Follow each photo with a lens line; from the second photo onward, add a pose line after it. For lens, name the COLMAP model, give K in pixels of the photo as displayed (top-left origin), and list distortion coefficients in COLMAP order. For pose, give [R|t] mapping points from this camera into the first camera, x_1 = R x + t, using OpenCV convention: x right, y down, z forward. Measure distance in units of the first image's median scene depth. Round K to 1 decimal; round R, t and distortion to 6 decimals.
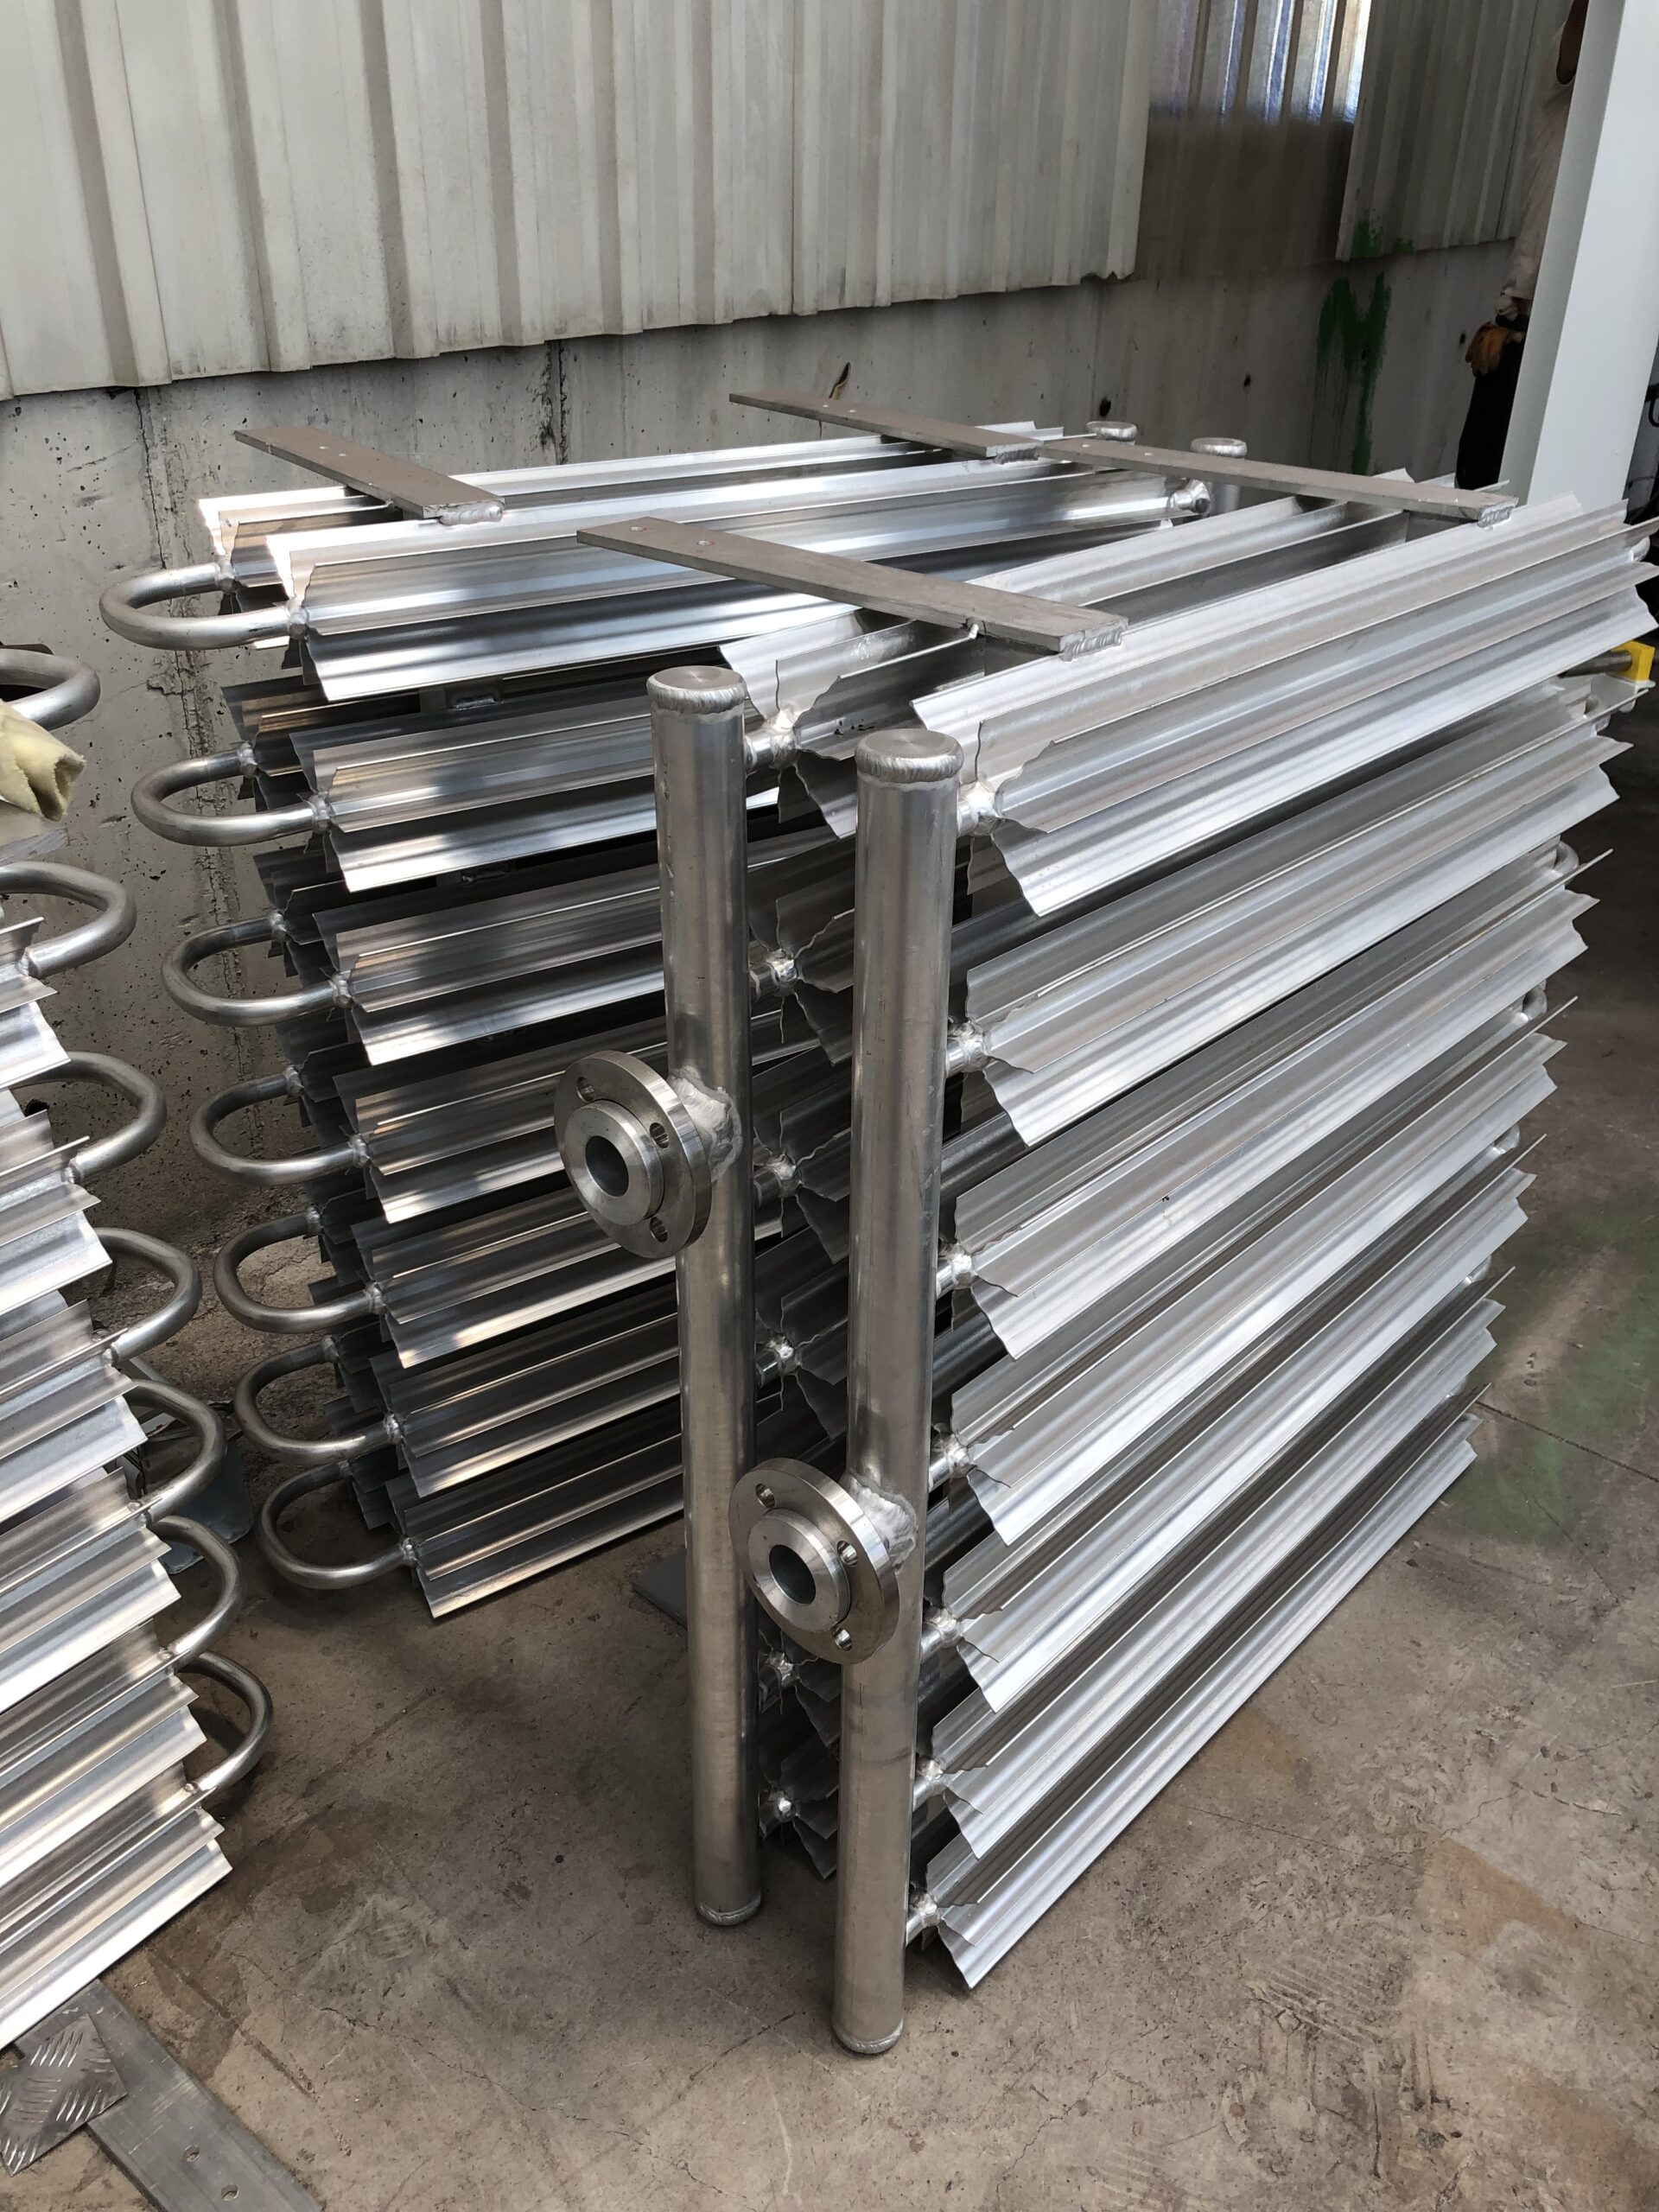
lens RADIAL K [[1837.2, 0, 829.4], [0, 1837.2, 1104.4], [0, 0, 1]] dist [0.011930, 0.001590]
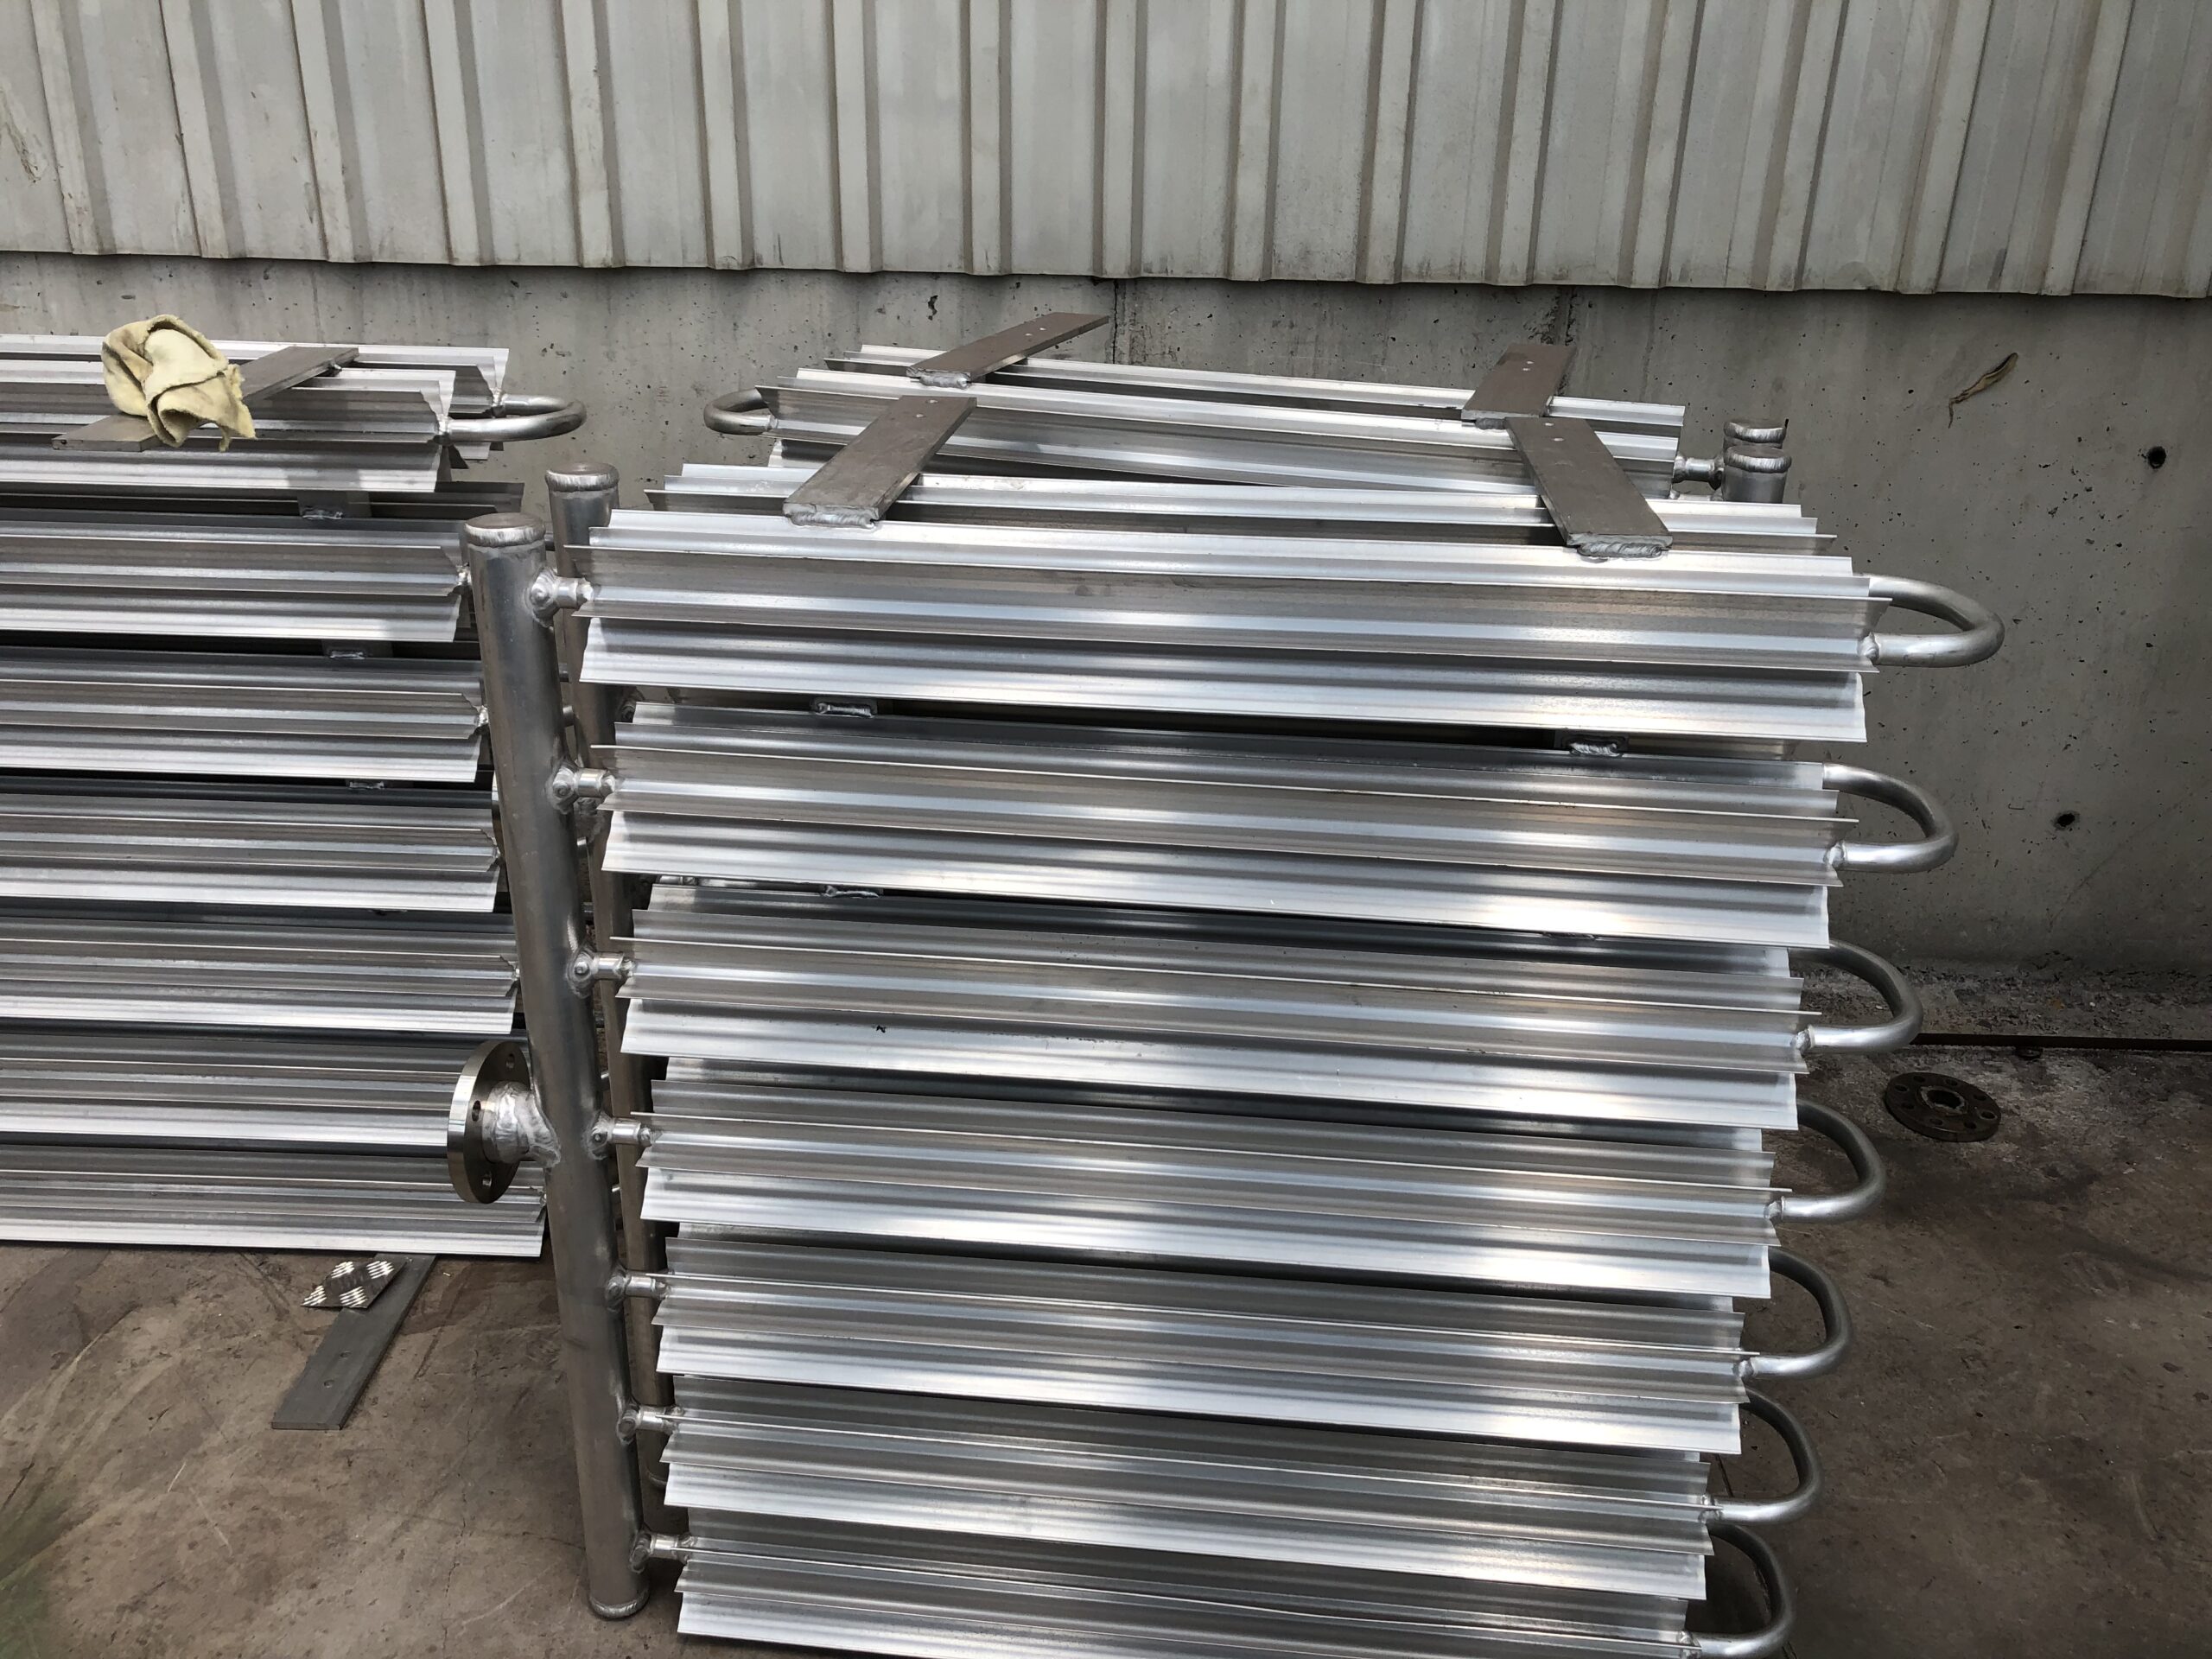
lens RADIAL K [[1837.2, 0, 1116.2], [0, 1837.2, 837.0], [0, 0, 1]] dist [0.011930, 0.001590]
pose [[0.597071, 0.322248, -0.734617, 0.820580], [-0.388516, 0.917360, 0.086638, -0.165300], [0.701827, 0.233682, 0.672927, 0.259134]]
